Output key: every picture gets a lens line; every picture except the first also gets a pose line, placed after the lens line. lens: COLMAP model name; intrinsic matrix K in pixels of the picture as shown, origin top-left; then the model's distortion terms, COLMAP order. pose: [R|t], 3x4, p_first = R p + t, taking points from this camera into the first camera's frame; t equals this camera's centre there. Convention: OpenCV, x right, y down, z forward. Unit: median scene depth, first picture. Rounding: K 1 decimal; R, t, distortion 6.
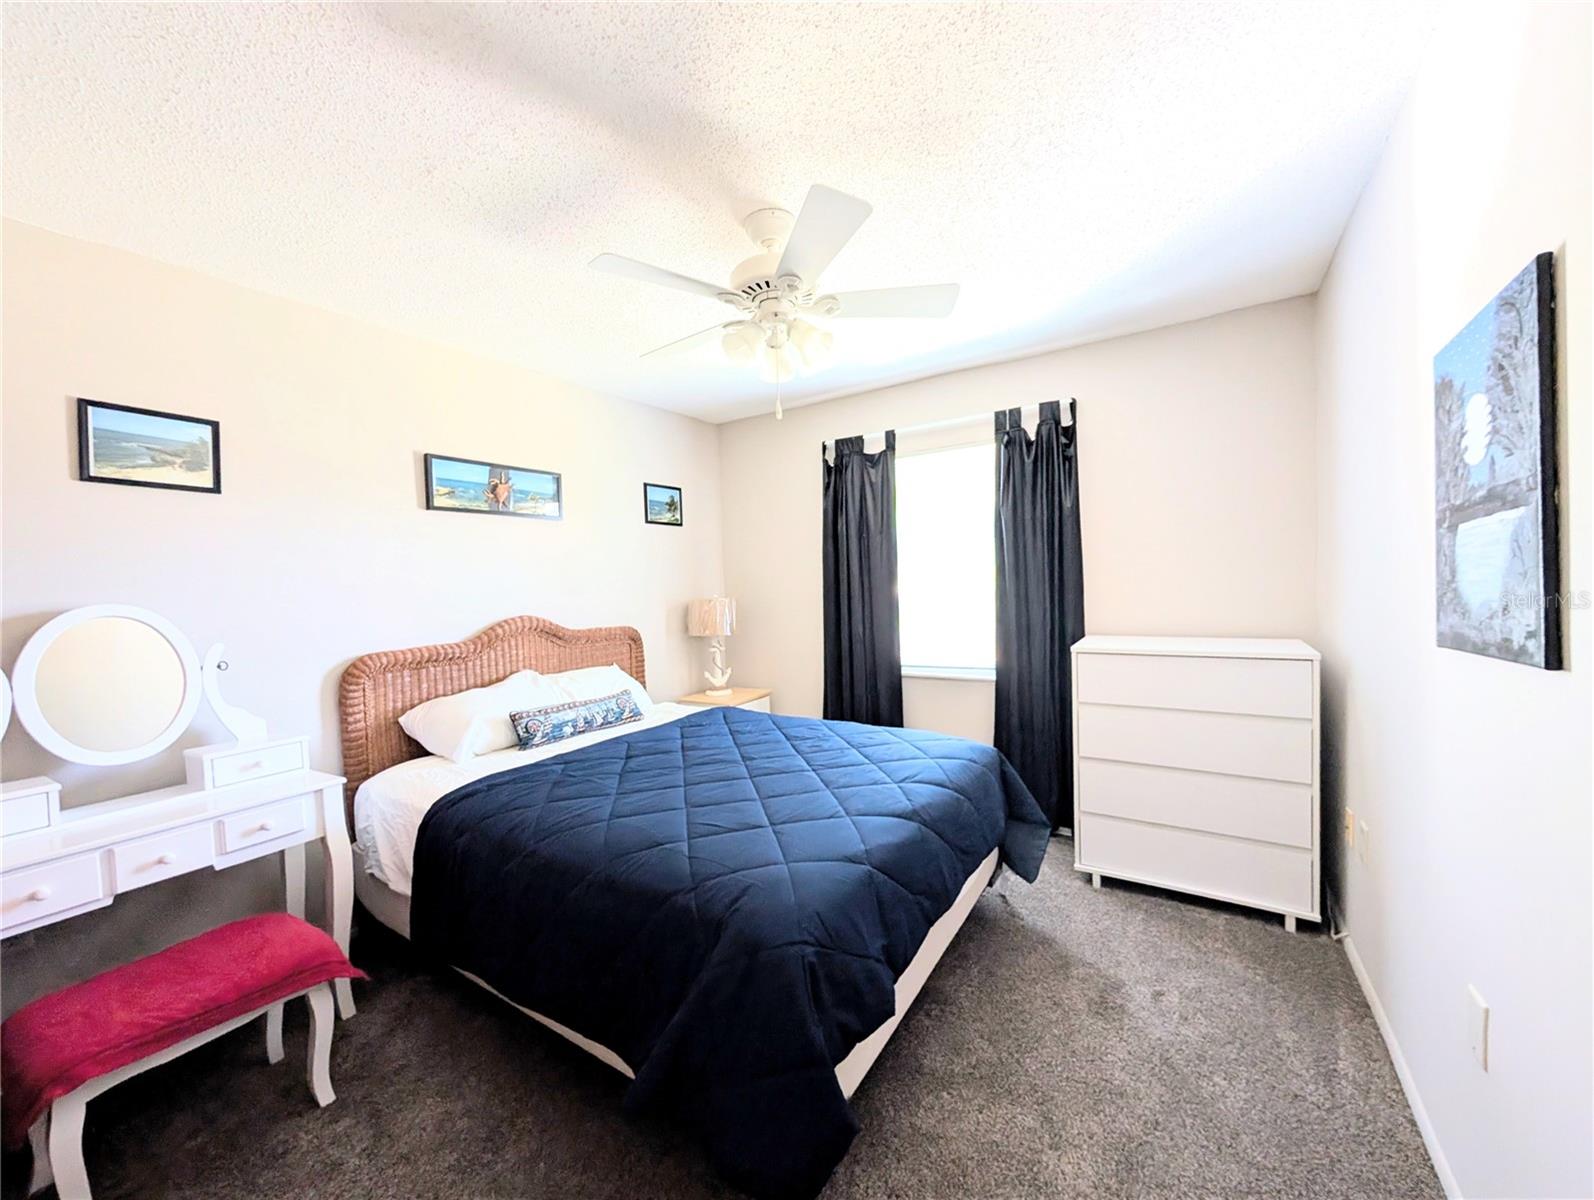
lens RADIAL K [[609.8, 0, 788.6], [0, 609.8, 602.3], [0, 0, 1]] dist [-0.004547, -0.000115]
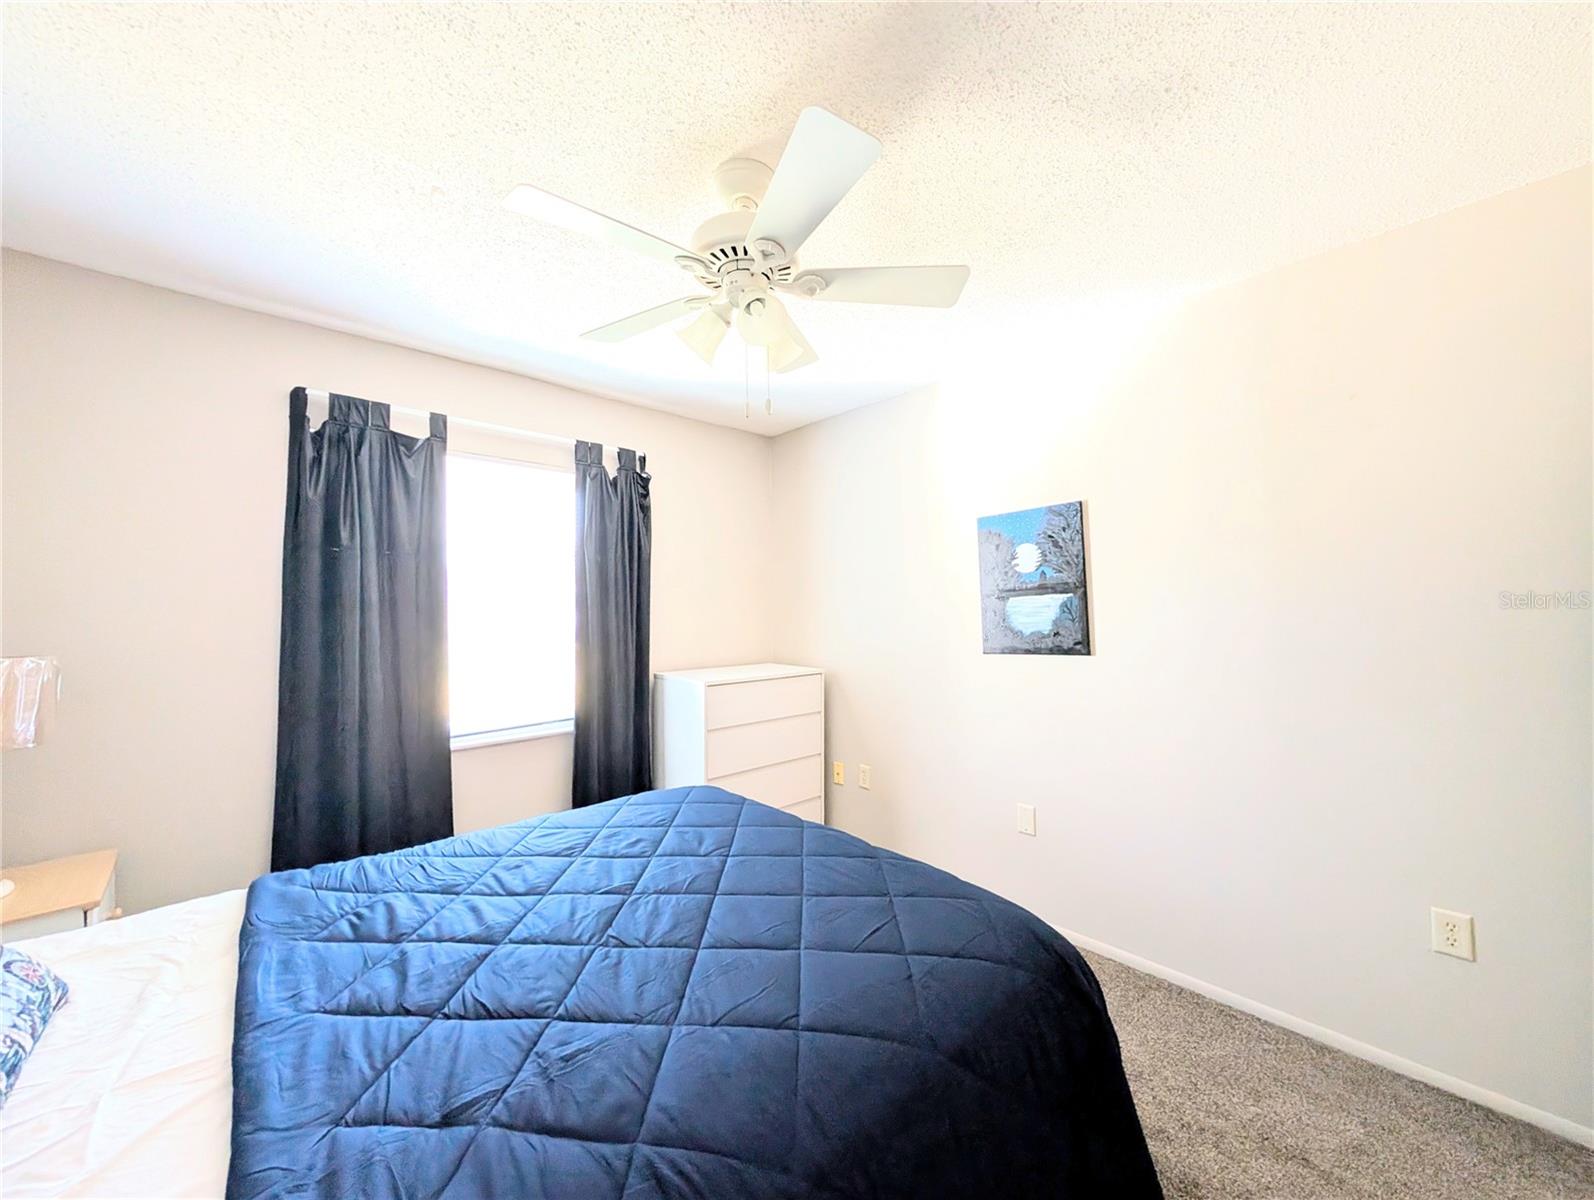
lens RADIAL K [[580.3, 0, 853.5], [0, 580.3, 594.8], [0, 0, 1]] dist [-0.000499, -0.000011]
pose [[0.225971, 0.052519, 0.972717, -0.425925], [0.031051, 0.997650, -0.061078, -0.009104], [-0.973639, 0.044005, 0.223809, 0.408285]]
